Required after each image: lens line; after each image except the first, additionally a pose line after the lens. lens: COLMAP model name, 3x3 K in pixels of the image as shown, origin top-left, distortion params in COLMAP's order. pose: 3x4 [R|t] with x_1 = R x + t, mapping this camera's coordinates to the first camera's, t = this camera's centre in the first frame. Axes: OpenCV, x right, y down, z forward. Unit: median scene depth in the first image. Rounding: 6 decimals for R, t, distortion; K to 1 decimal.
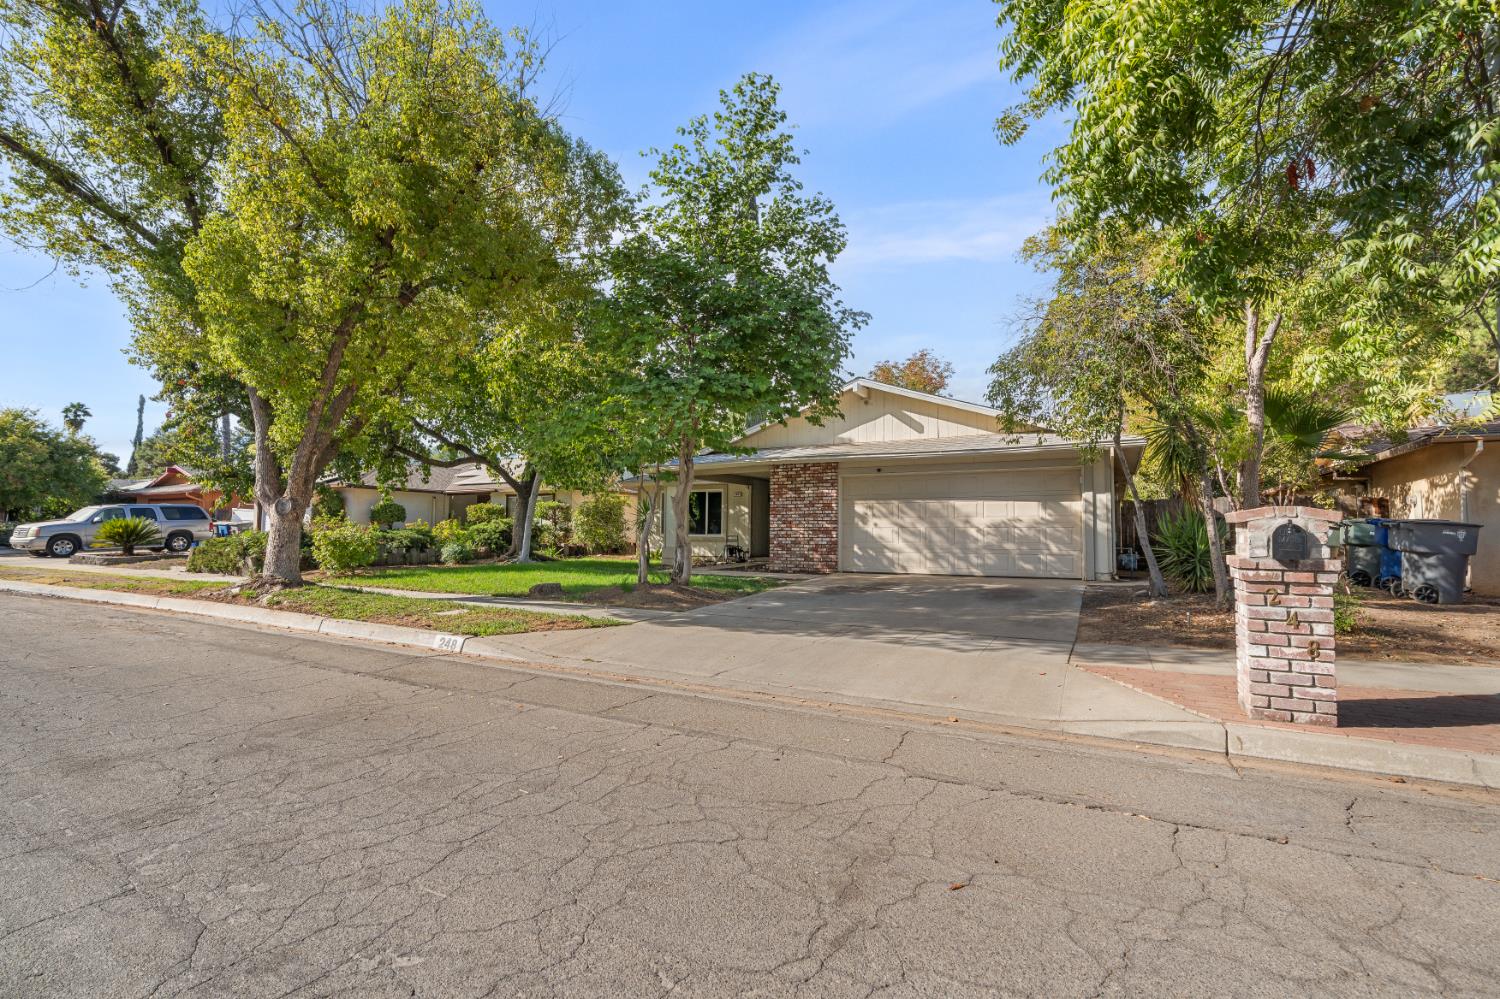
lens RADIAL K [[687.5, 0, 753.5], [0, 687.5, 493.6], [0, 0, 1]] dist [-0.009281, 0.001274]
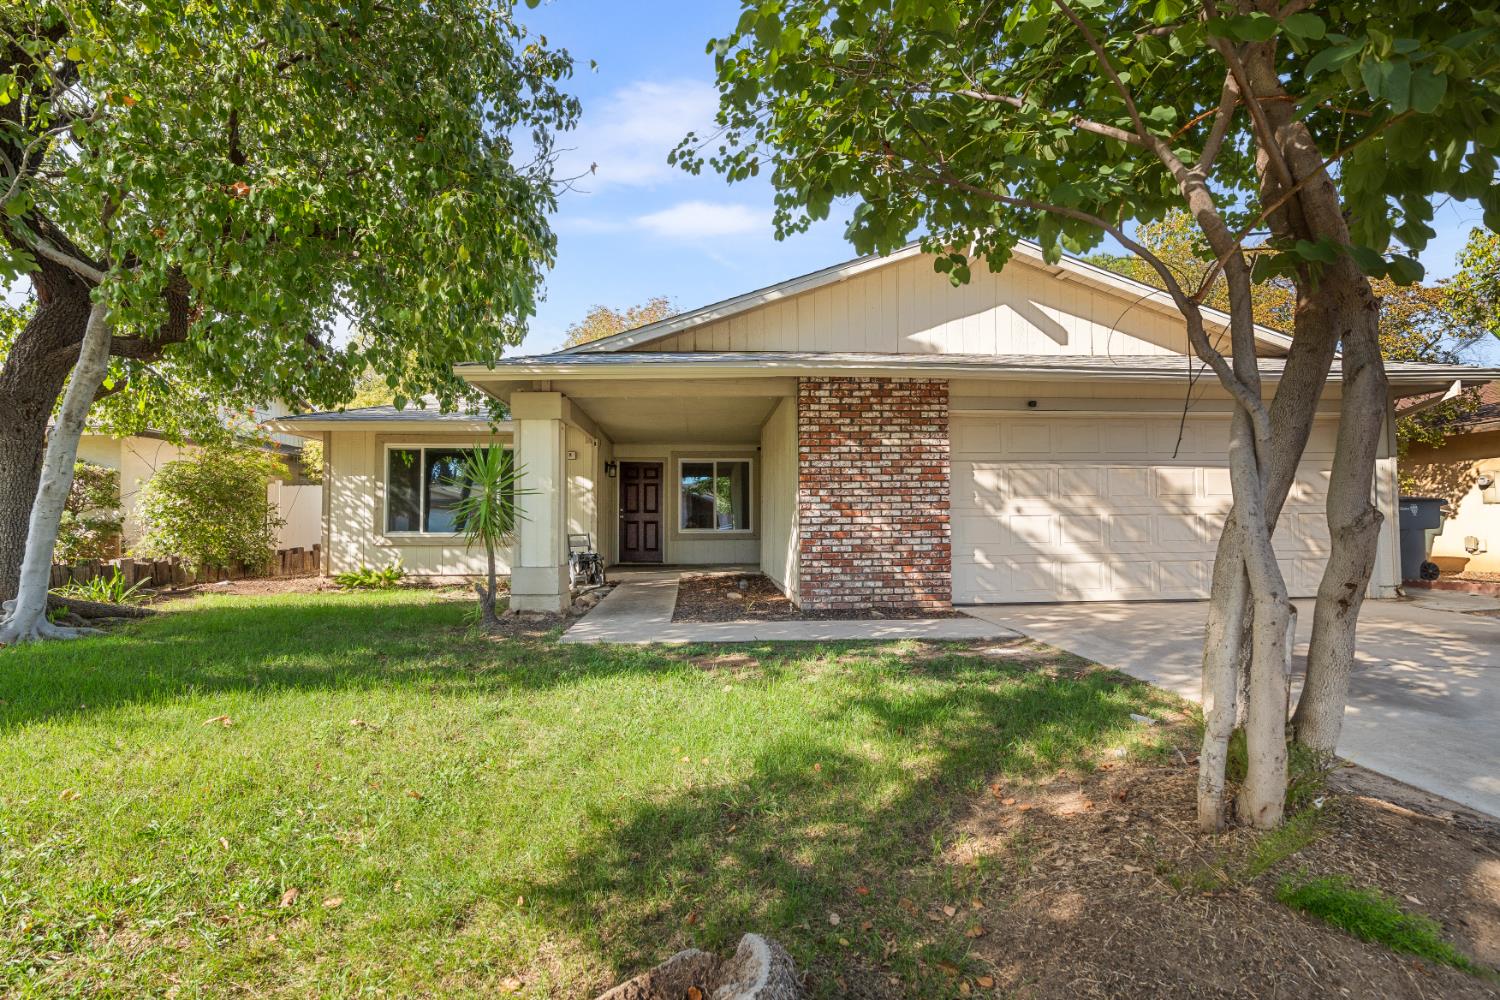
lens RADIAL K [[687.5, 0, 743.8], [0, 687.5, 496.6], [0, 0, 1]] dist [-0.009281, 0.001274]
pose [[0.842588, 0.009524, 0.538474, -0.289991], [-0.020445, 0.999689, 0.014310, 0.034039], [-0.538170, -0.023066, 0.842521, 0.722805]]
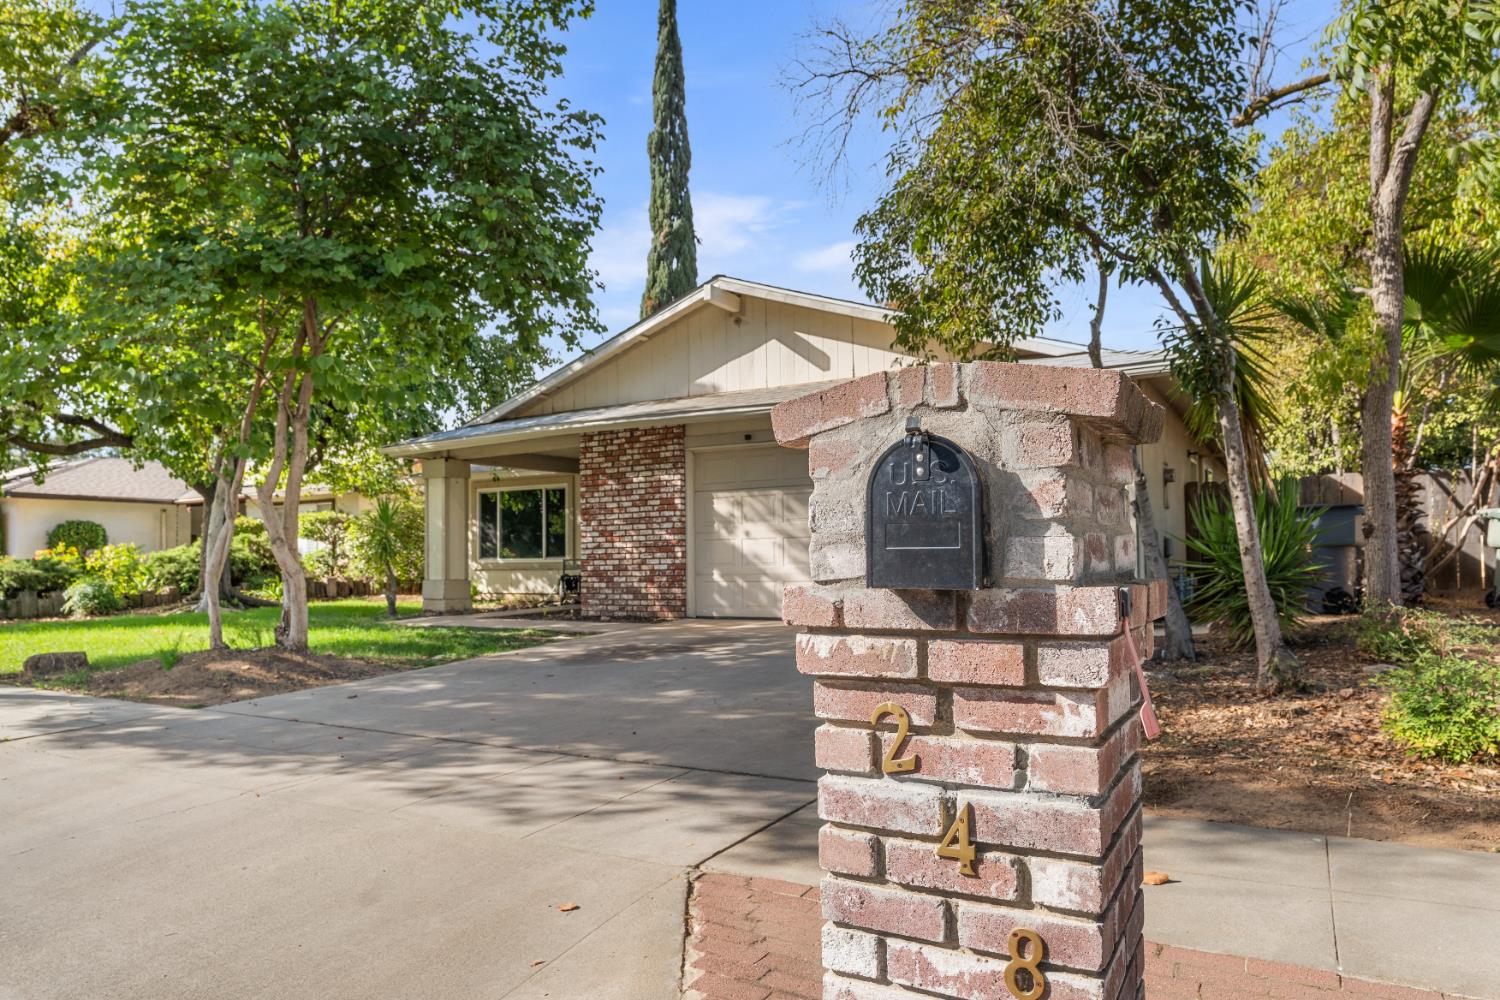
lens RADIAL K [[983.9, 0, 746.8], [0, 983.9, 529.3], [0, 0, 1]] dist [-0.009389, 0.002173]
pose [[0.999060, -0.022949, -0.036778, 0.221656], [0.024015, 0.999296, 0.028817, 0.019478], [0.036091, -0.029673, 0.998908, 0.198831]]
